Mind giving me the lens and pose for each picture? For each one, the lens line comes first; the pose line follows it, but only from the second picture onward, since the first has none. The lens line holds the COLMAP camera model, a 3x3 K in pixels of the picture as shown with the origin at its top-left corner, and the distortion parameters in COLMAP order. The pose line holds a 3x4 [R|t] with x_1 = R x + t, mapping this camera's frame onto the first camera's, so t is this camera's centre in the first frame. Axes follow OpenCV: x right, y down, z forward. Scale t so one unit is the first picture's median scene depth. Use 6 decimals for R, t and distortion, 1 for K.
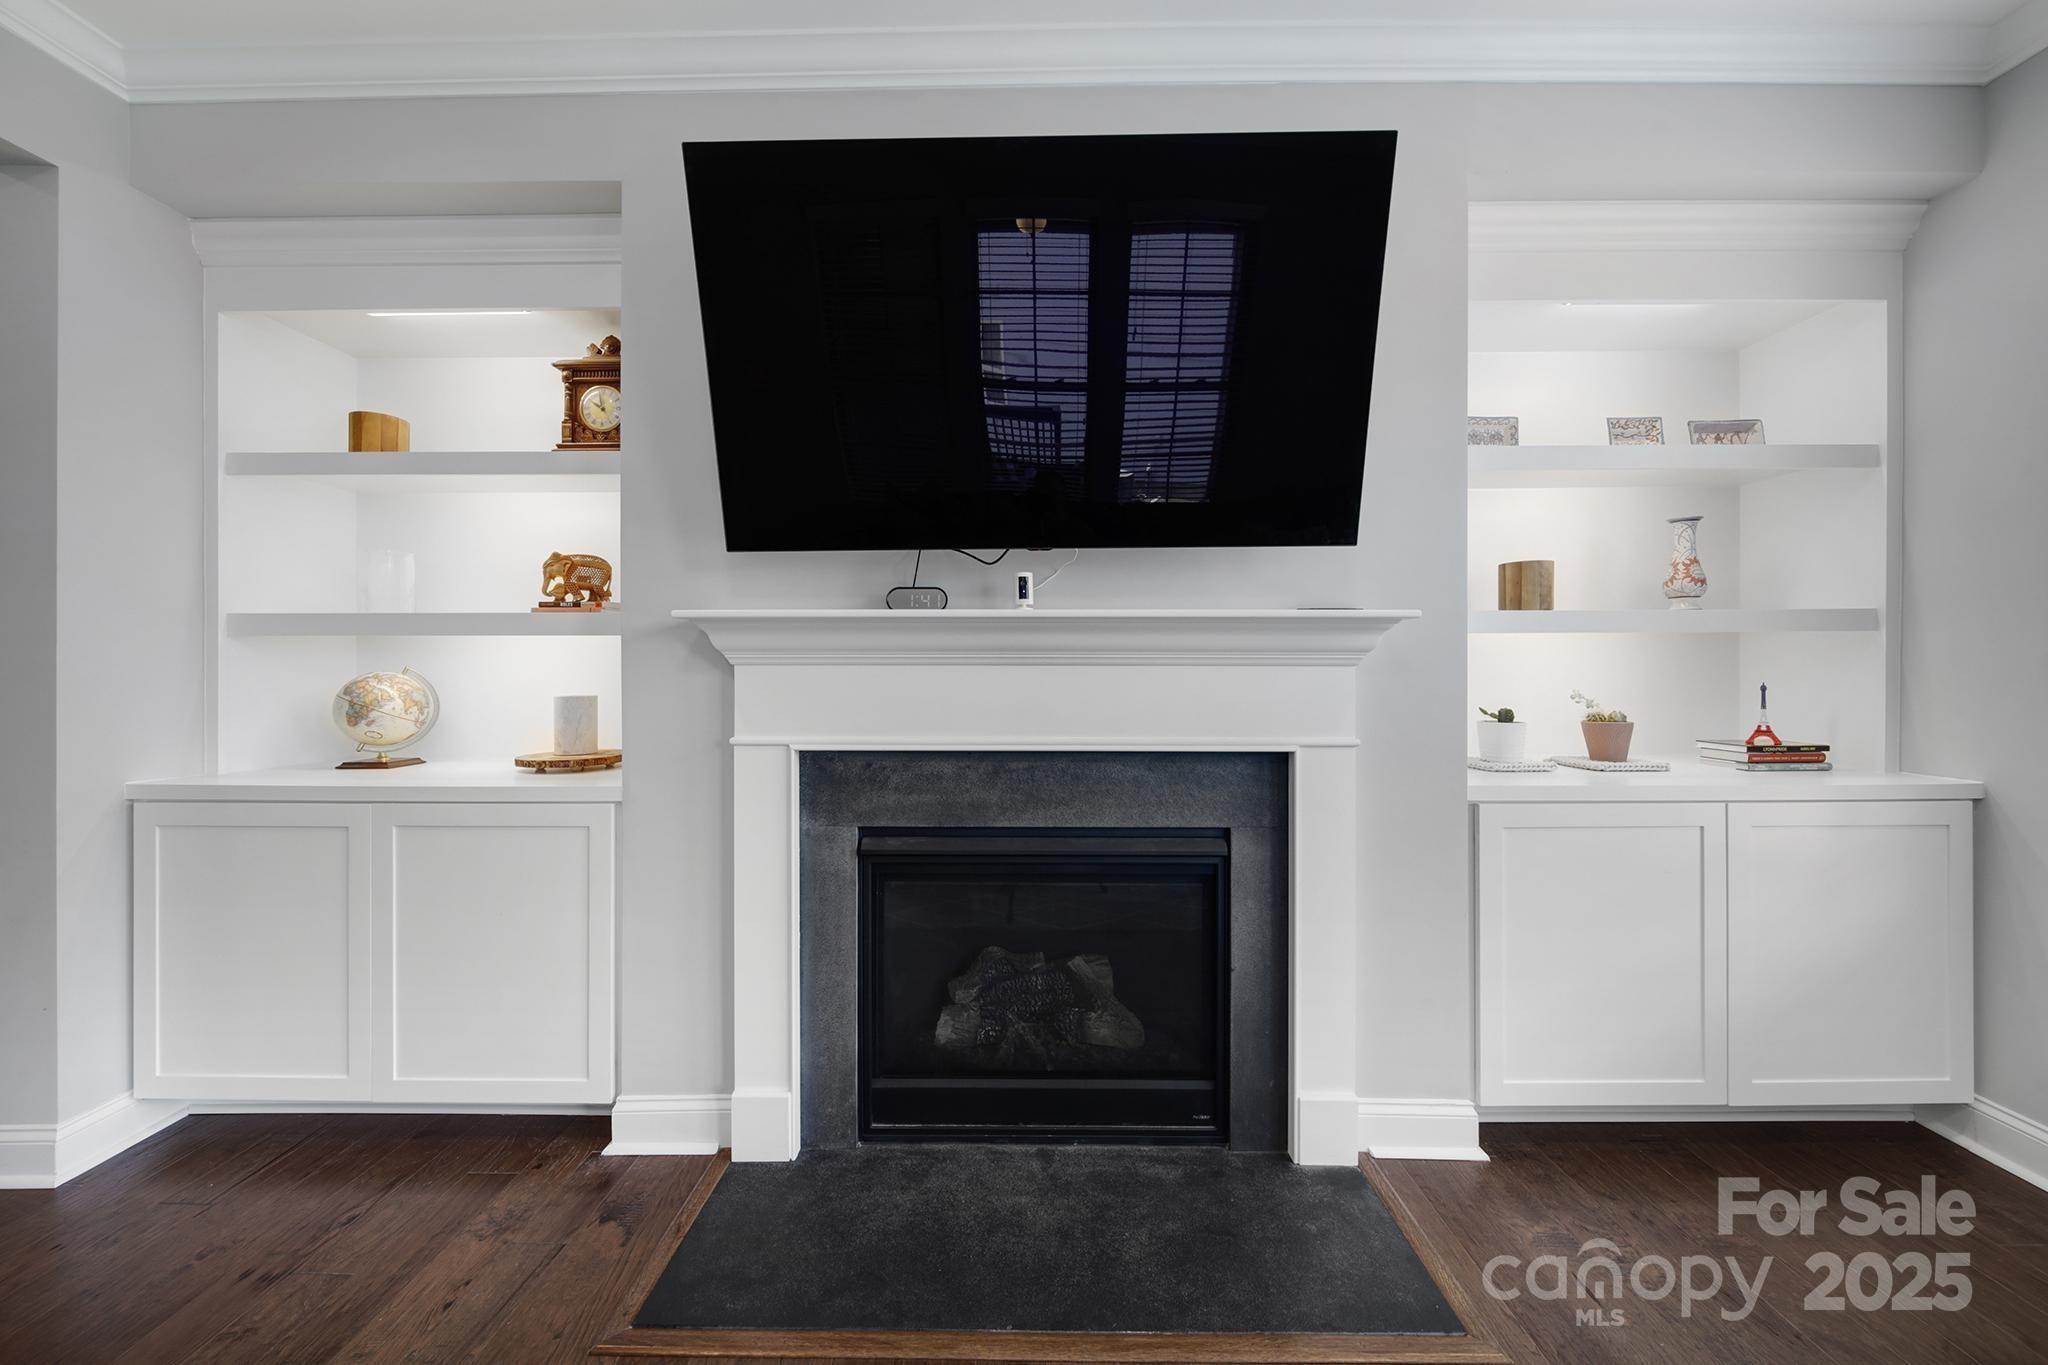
lens RADIAL K [[717.0, 0, 1029.6], [0, 717.0, 671.6], [0, 0, 1]] dist [-0.002442, -0.000376]
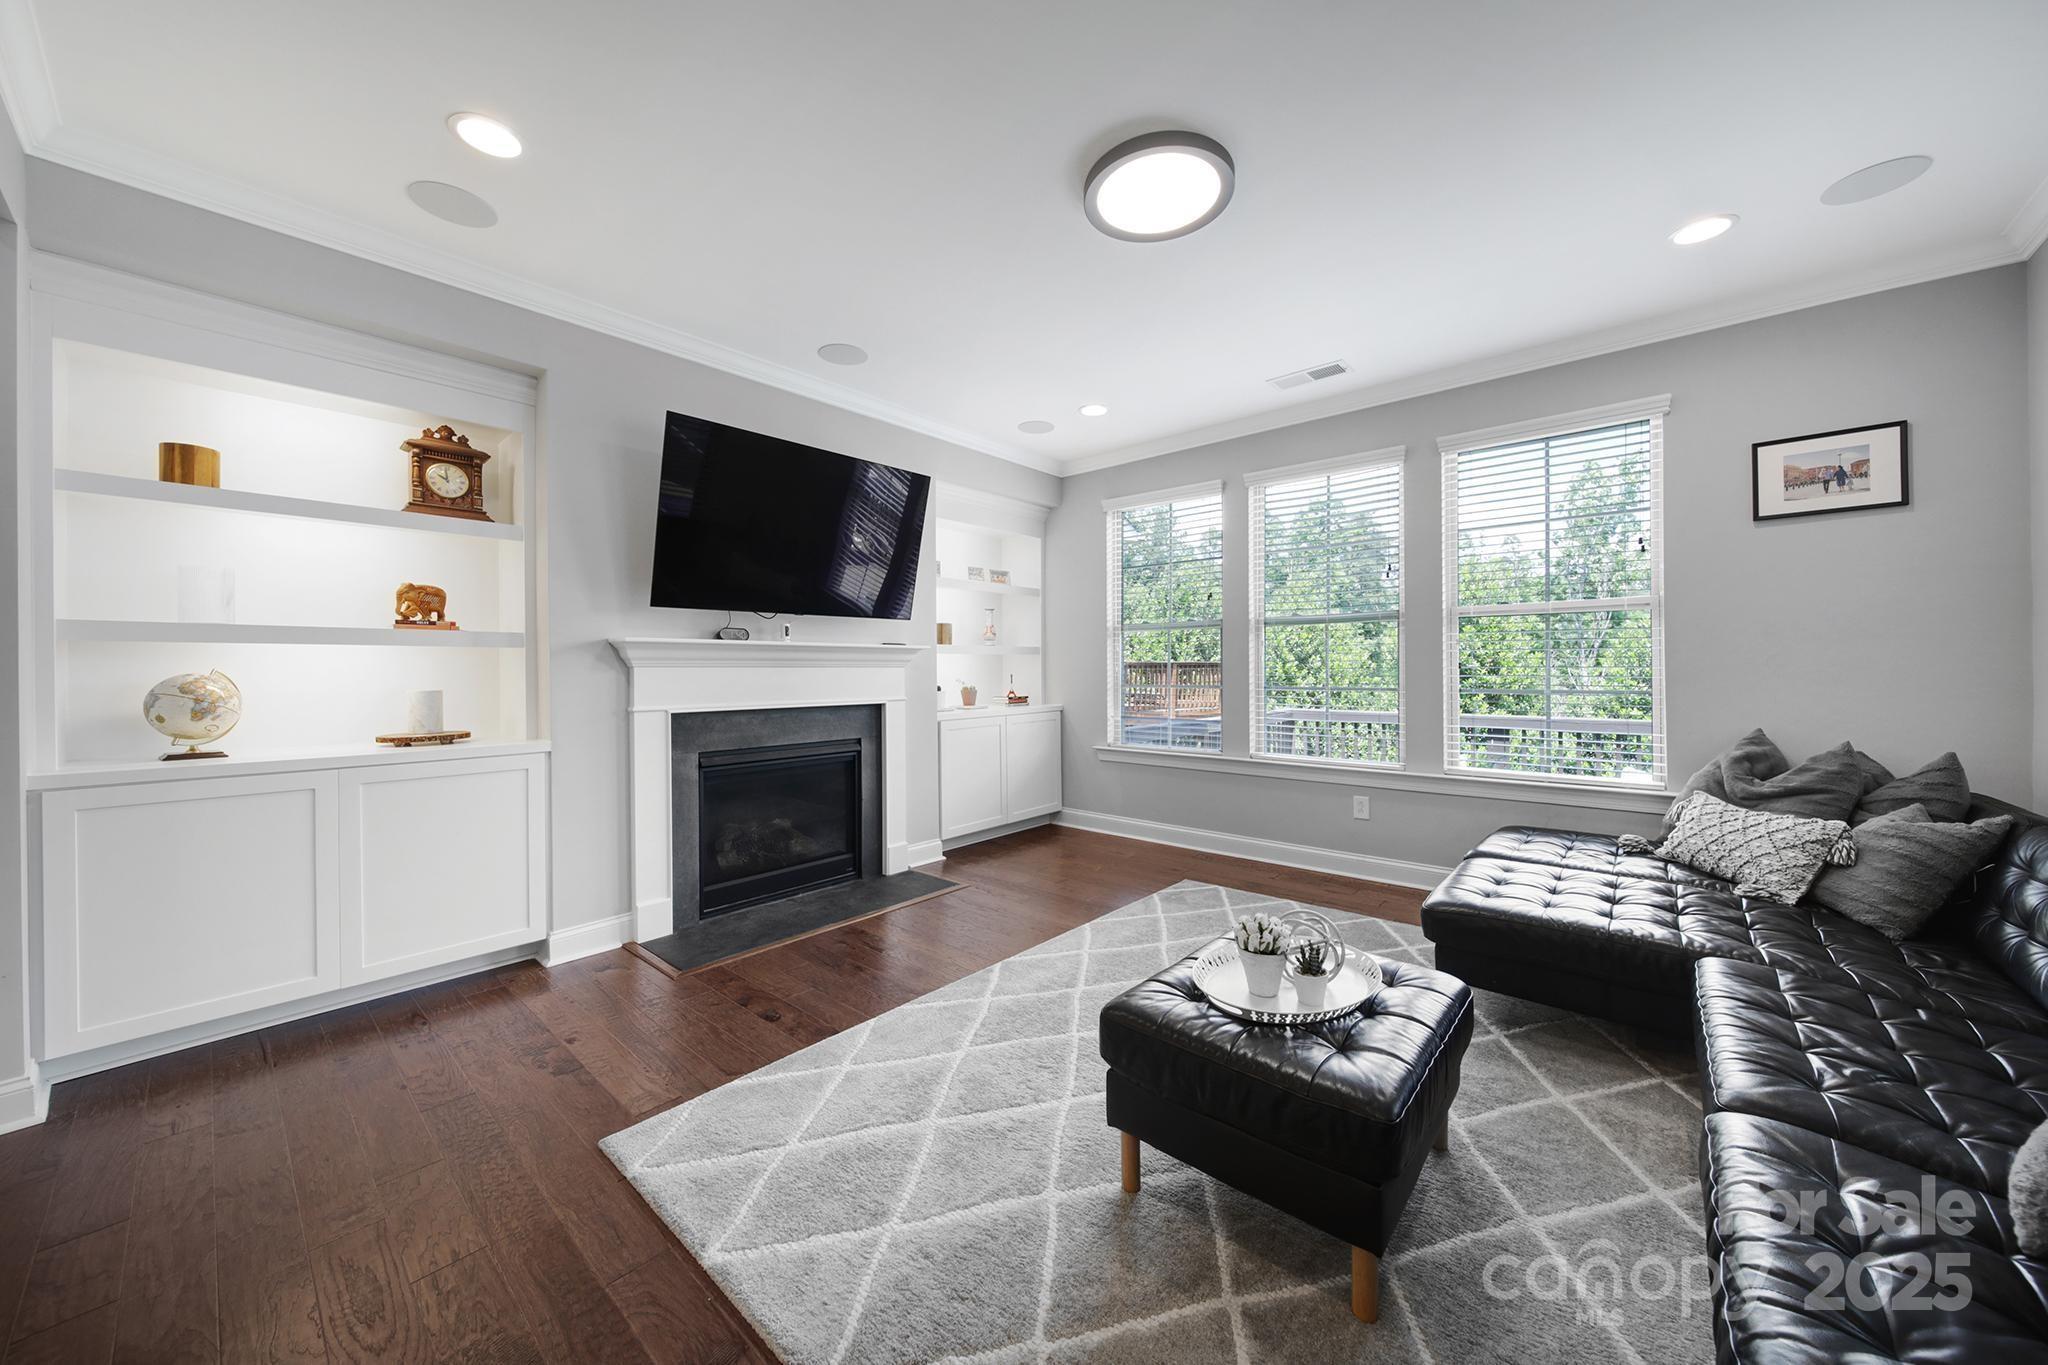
lens RADIAL K [[711.9, 0, 1012.1], [0, 711.9, 675.8], [0, 0, 1]] dist [-0.000103, -0.000149]
pose [[0.662116, -0.009565, 0.749341, -1.094356], [0.009984, 0.999942, 0.003943, 0.014538], [-0.749335, 0.004871, 0.662173, -0.862426]]
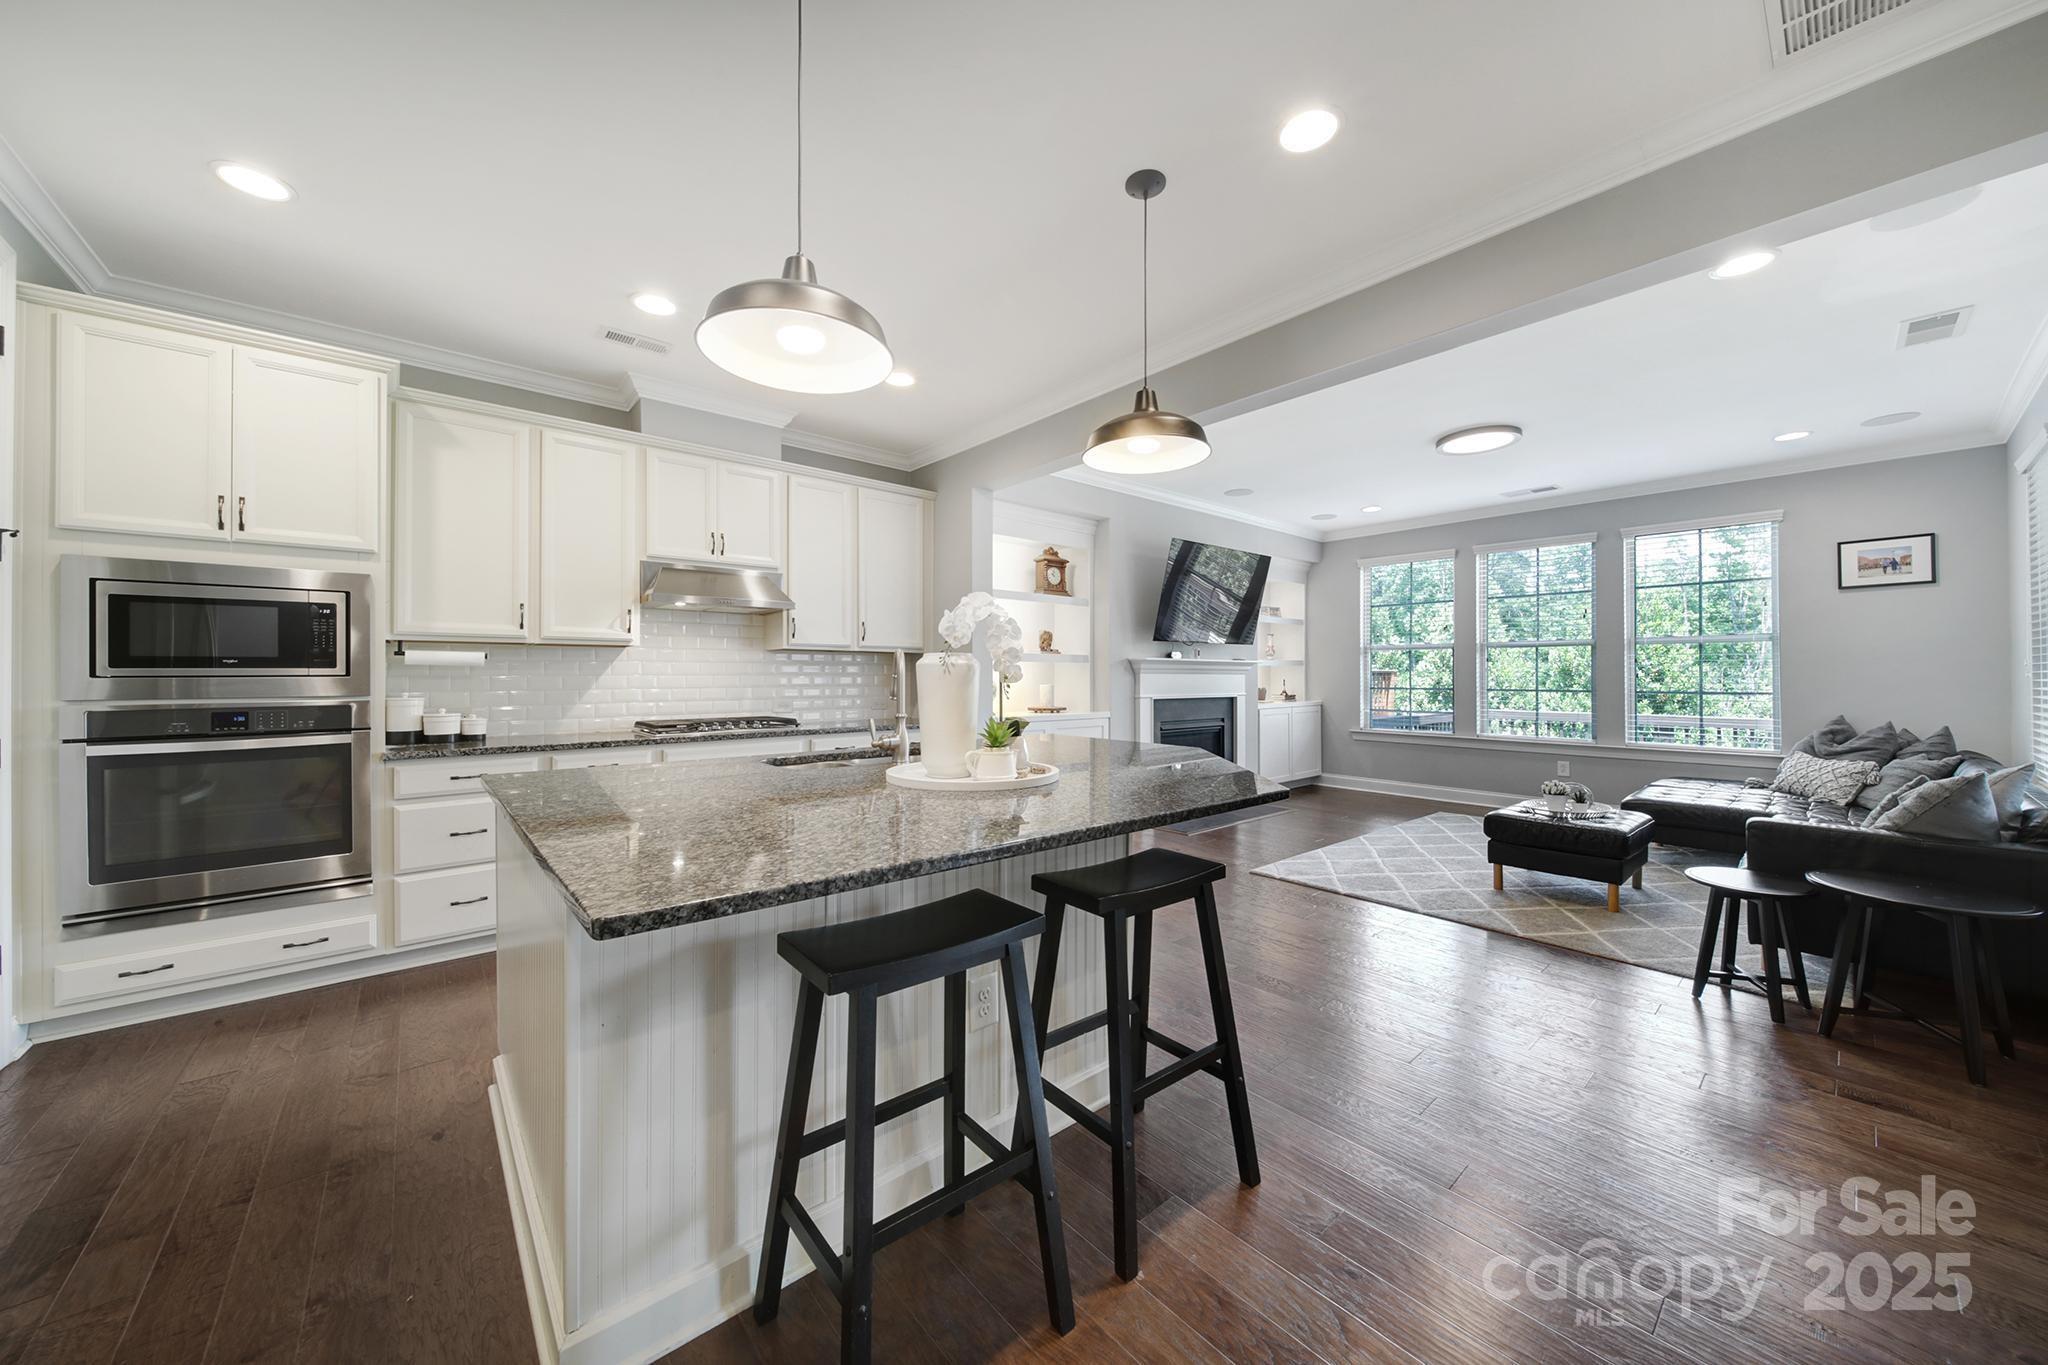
lens RADIAL K [[711.9, 0, 1012.1], [0, 711.9, 675.8], [0, 0, 1]] dist [-0.000103, -0.000149]
pose [[0.759811, 0.001092, 0.650143, -2.922336], [0.002623, 0.999985, -0.004746, 0.014795], [-0.650138, 0.005312, 0.759797, -1.075540]]
